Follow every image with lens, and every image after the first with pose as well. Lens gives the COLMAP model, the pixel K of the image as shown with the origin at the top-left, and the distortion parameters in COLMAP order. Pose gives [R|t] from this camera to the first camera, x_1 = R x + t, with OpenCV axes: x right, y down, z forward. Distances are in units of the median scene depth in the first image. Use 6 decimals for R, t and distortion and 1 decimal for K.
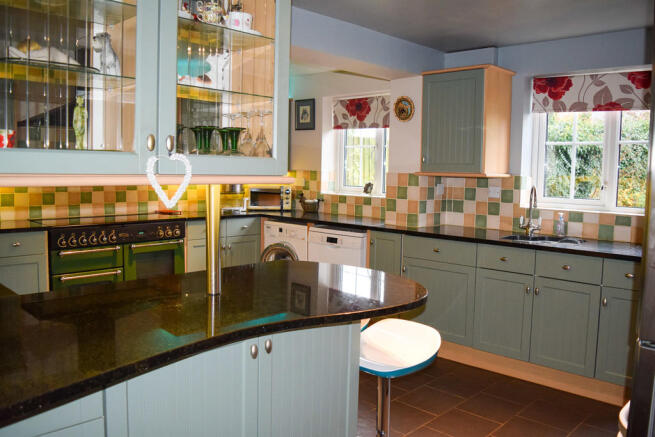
lens RADIAL K [[552.8, 0, 327.5], [0, 552.8, 218.5], [0, 0, 1]] dist [-0.002103, -0.001270]
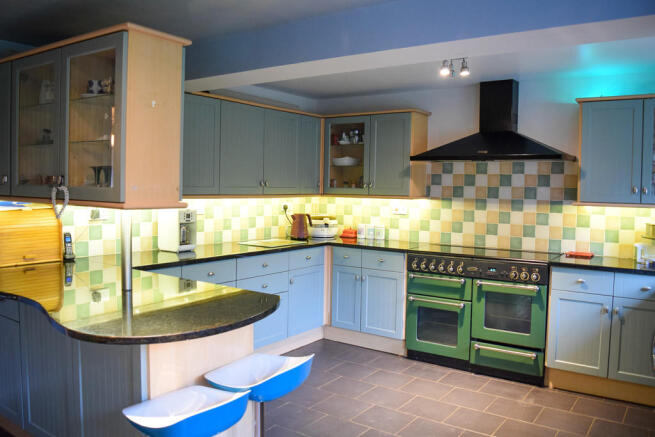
lens RADIAL K [[552.8, 0, 327.5], [0, 552.8, 218.5], [0, 0, 1]] dist [-0.002103, -0.001270]
pose [[0.151501, 0.037543, -0.987744, 0.544688], [-0.100385, 0.994696, 0.022410, -0.053831], [0.983346, 0.095759, 0.154466, 0.590767]]
